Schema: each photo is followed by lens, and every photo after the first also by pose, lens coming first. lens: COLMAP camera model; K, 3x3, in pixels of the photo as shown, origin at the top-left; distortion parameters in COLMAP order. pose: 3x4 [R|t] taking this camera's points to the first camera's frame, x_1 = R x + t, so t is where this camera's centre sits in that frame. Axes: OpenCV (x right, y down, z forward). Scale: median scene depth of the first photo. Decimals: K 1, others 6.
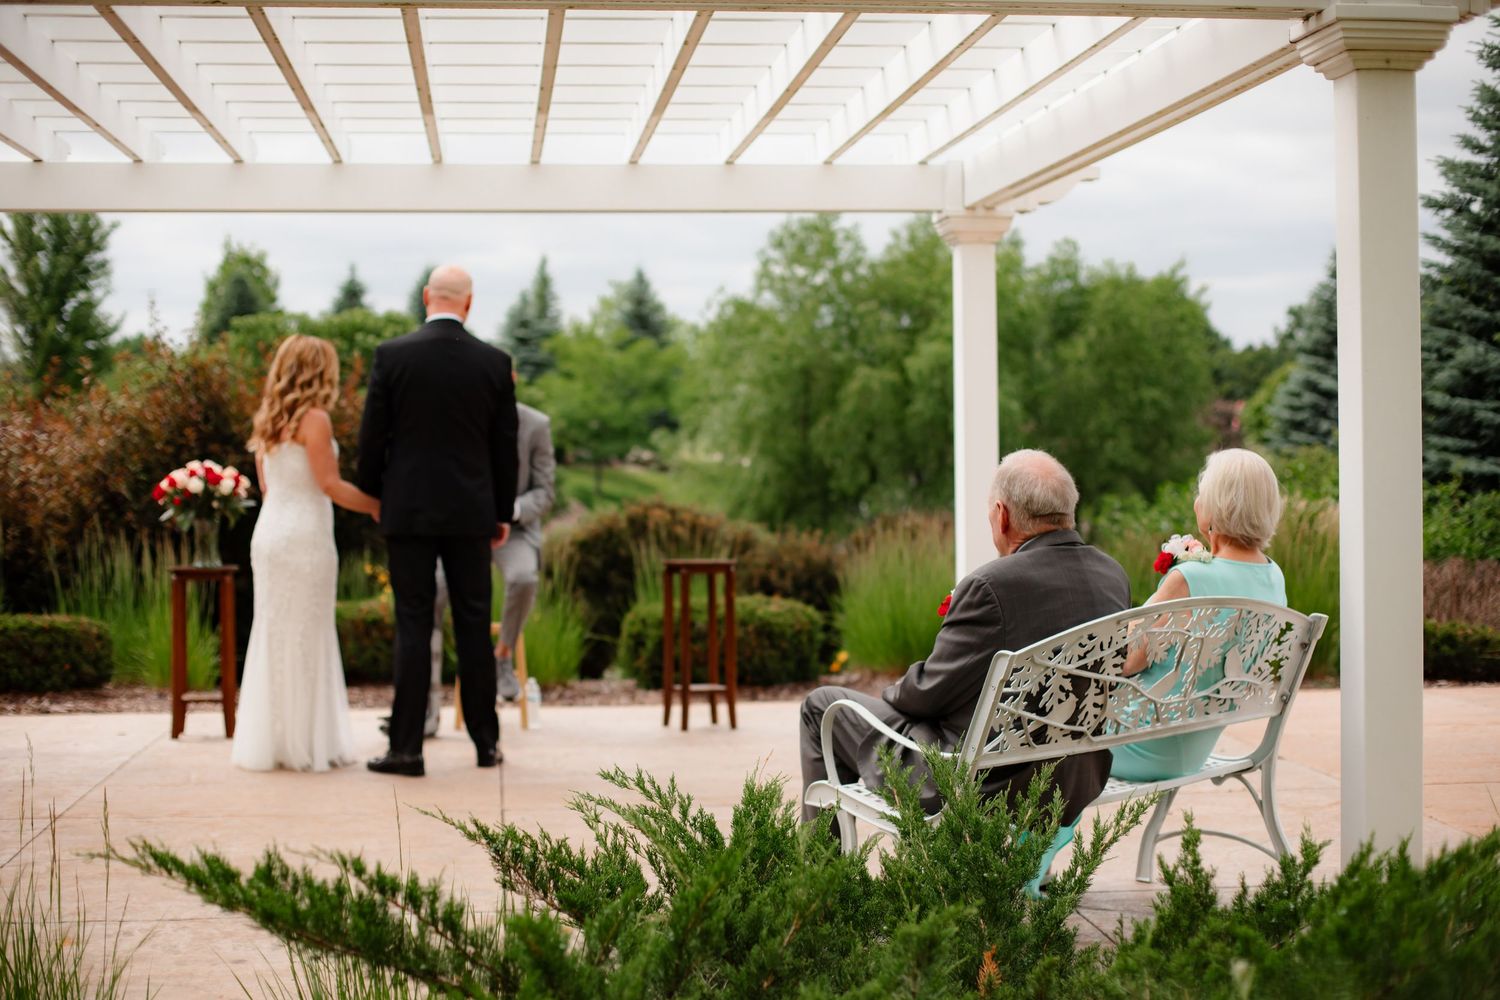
lens RADIAL K [[2162.3, 0, 780.7], [0, 2162.3, 501.7], [0, 0, 1]] dist [-0.145543, 0.095854]
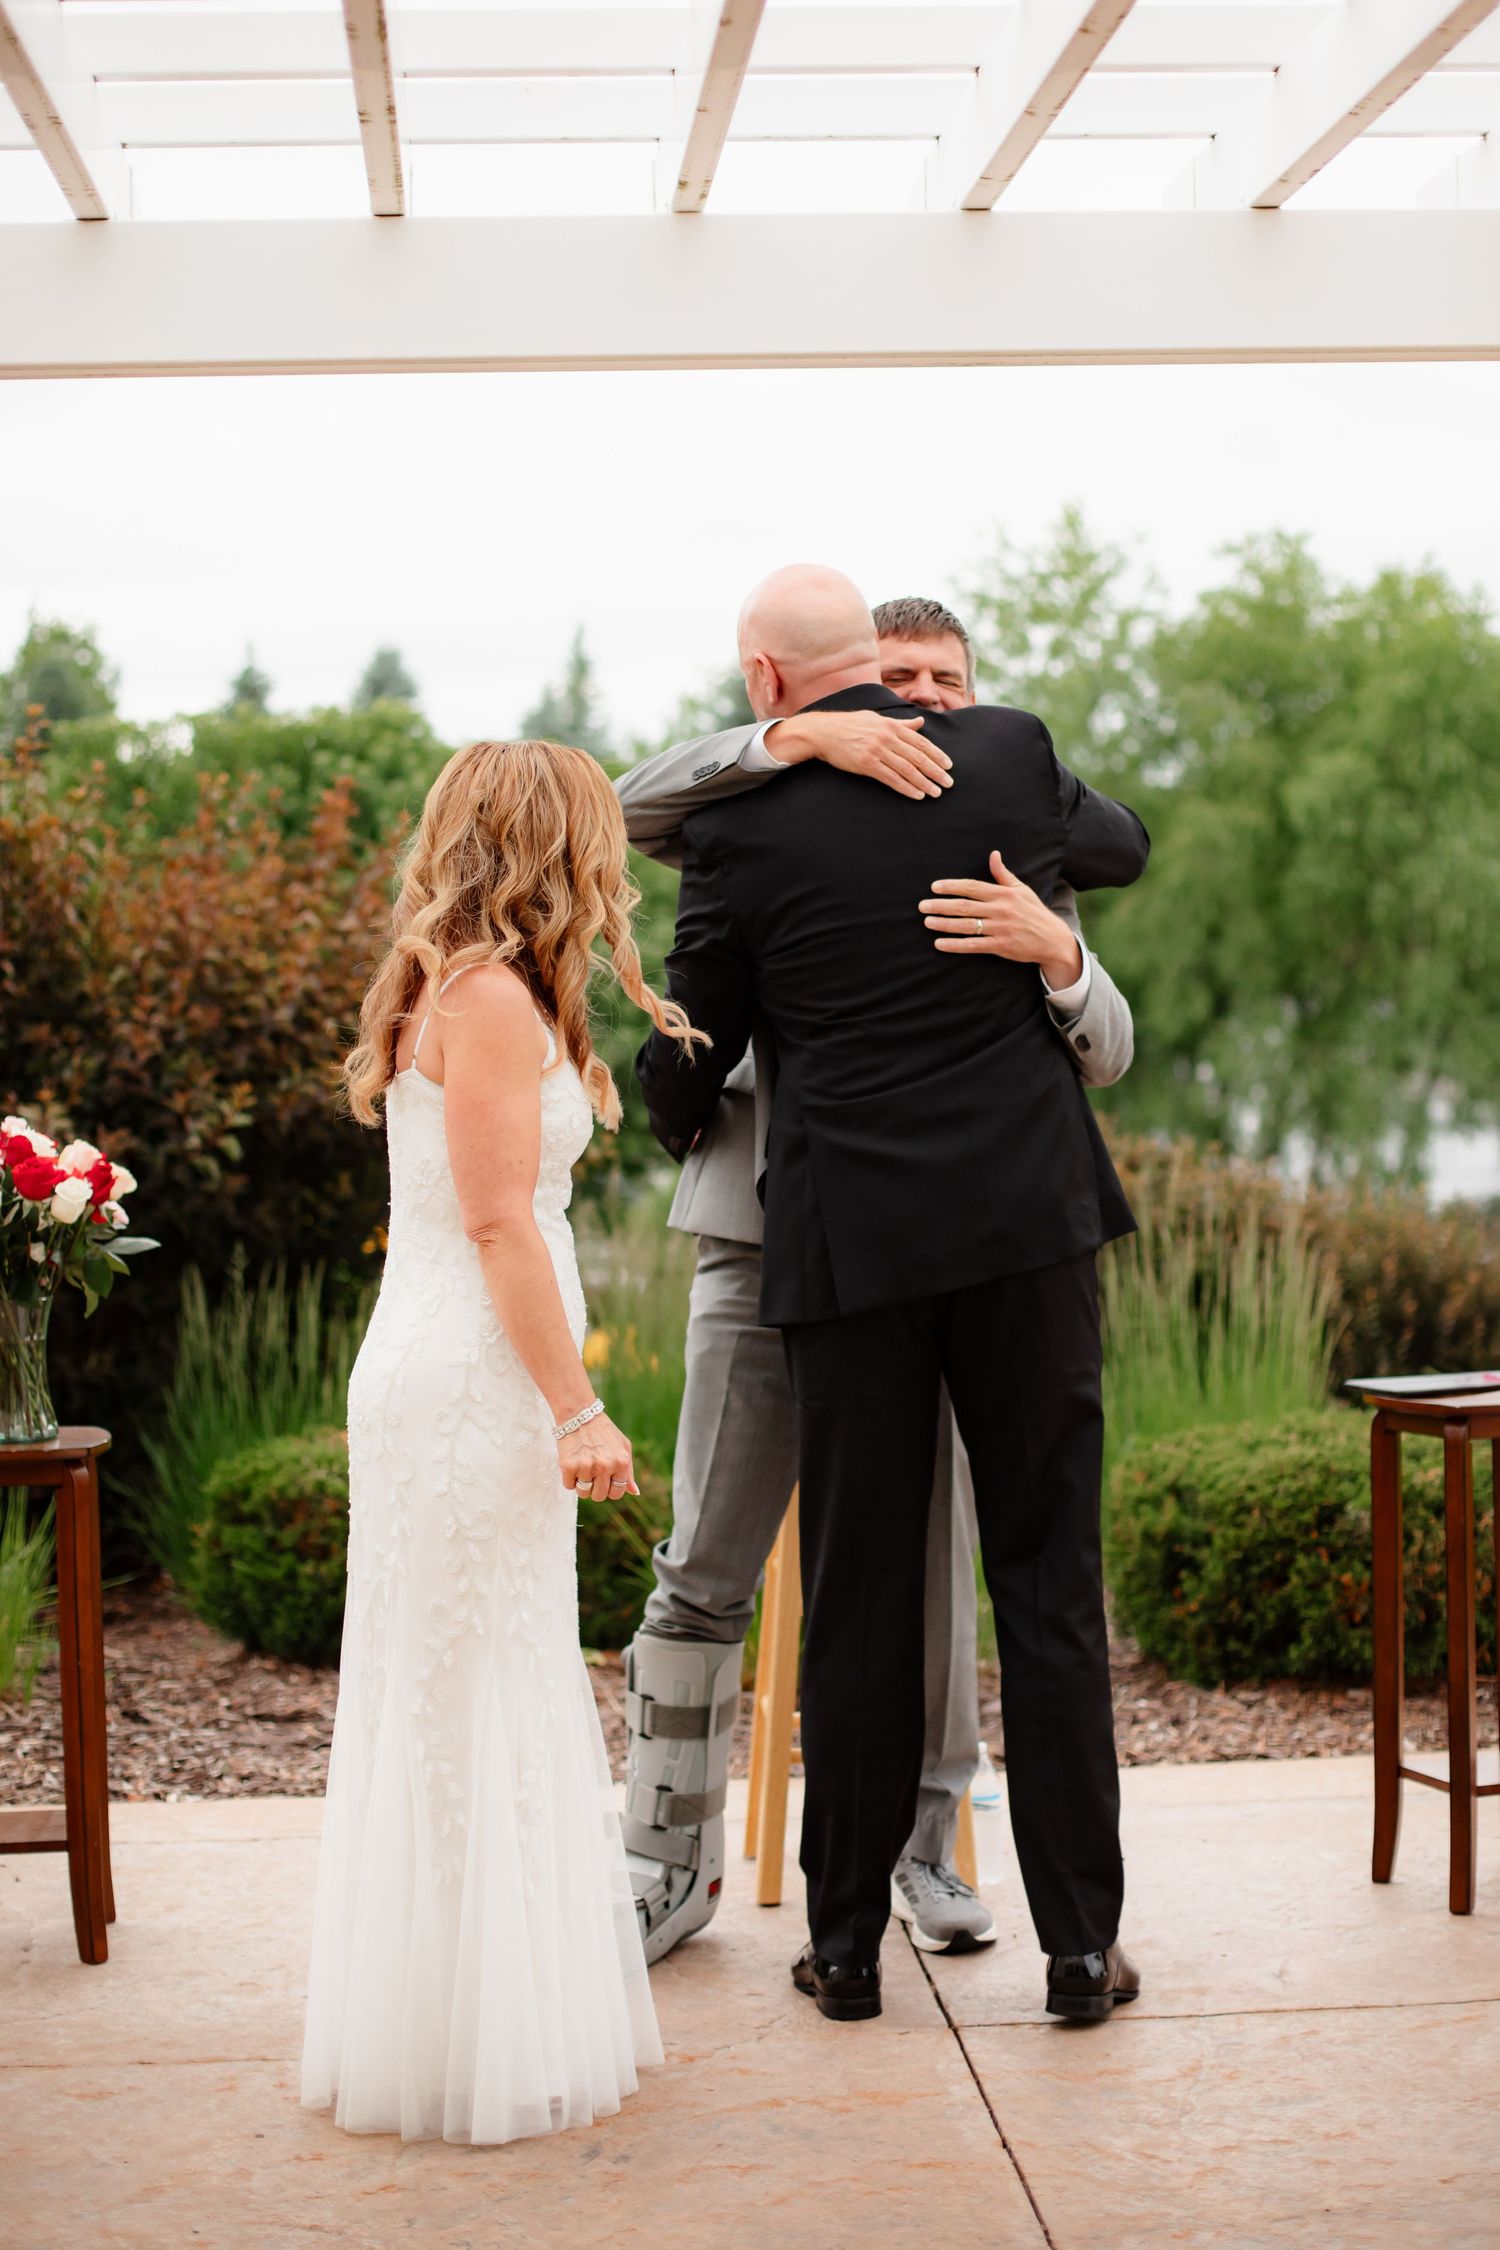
lens RADIAL K [[3670.9, 0, 750.4], [0, 3670.9, 957.3], [0, 0, 1]] dist [-0.152876, 0.089577]
pose [[0.998125, -0.017041, -0.058796, -0.037669], [0.015764, 0.999631, -0.022116, -0.009438], [0.059151, 0.021148, 0.998025, 0.138931]]
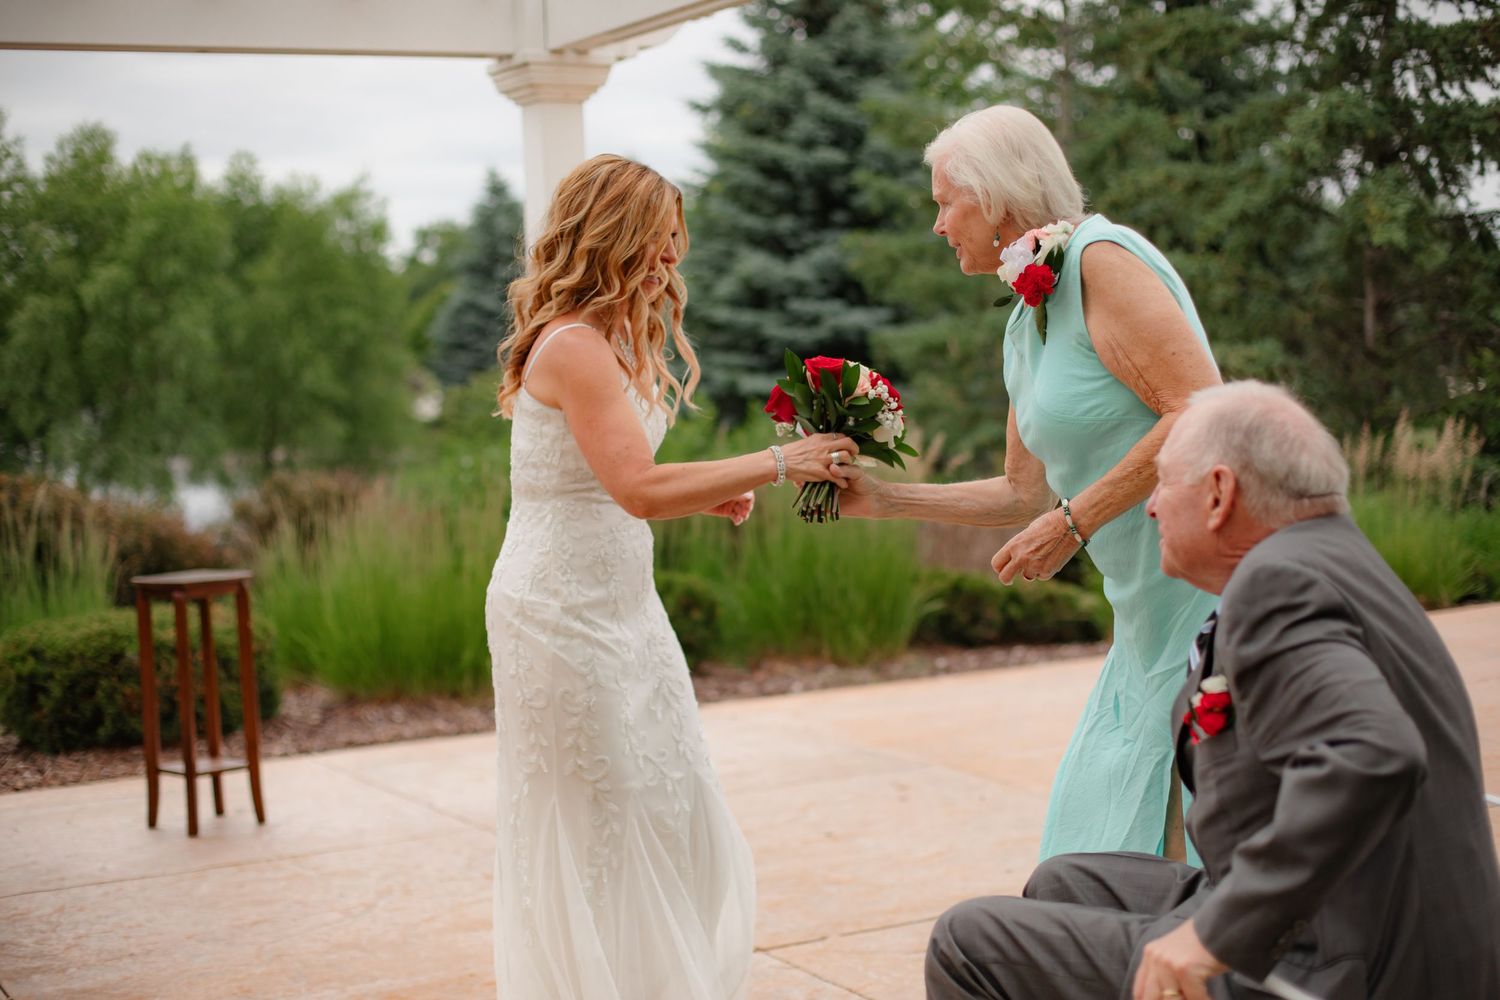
lens RADIAL K [[2162.3, 0, 780.7], [0, 2162.3, 501.7], [0, 0, 1]] dist [-0.145543, 0.095854]
pose [[0.919292, -0.051899, 0.390139, -0.040947], [0.037923, 0.998336, 0.043448, -0.005600], [-0.391745, -0.025146, 0.919730, 0.105259]]
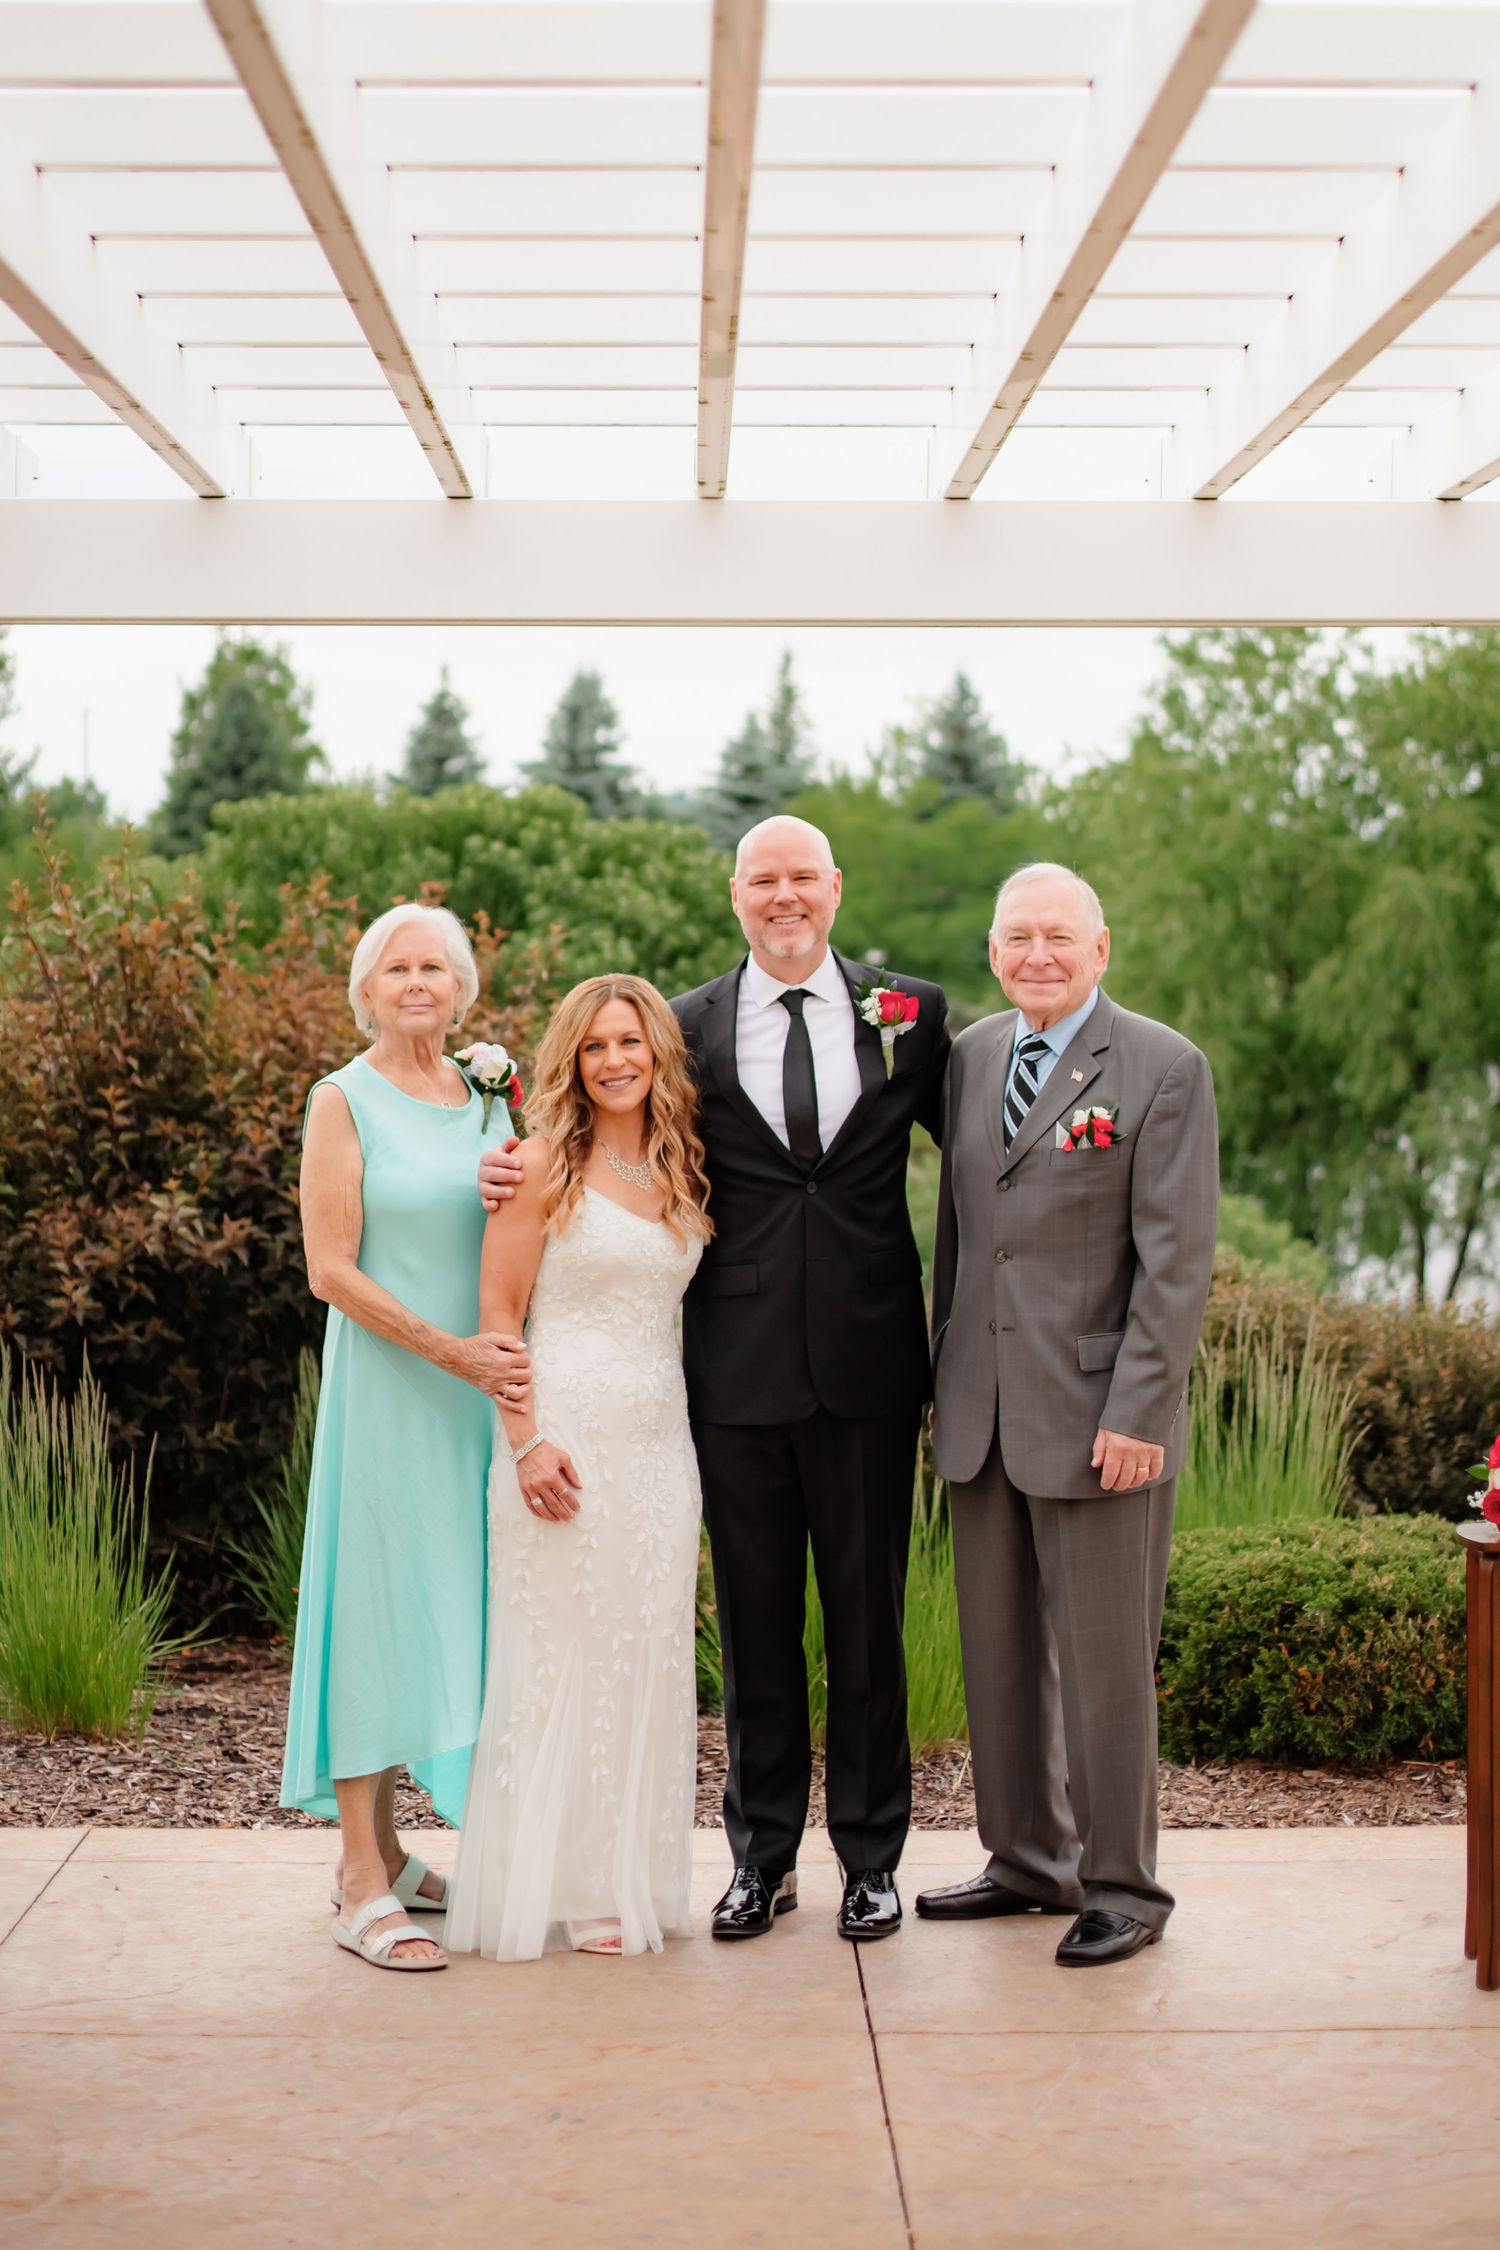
lens RADIAL K [[3841.1, 0, 745.9], [0, 3841.1, 905.7], [0, 0, 1]] dist [-0.175244, 0.178658]
pose [[0.993276, 0.004916, -0.115669, -0.022718], [-0.010097, 0.998970, -0.044242, -0.016558], [0.115332, 0.045112, 0.992302, 0.096842]]
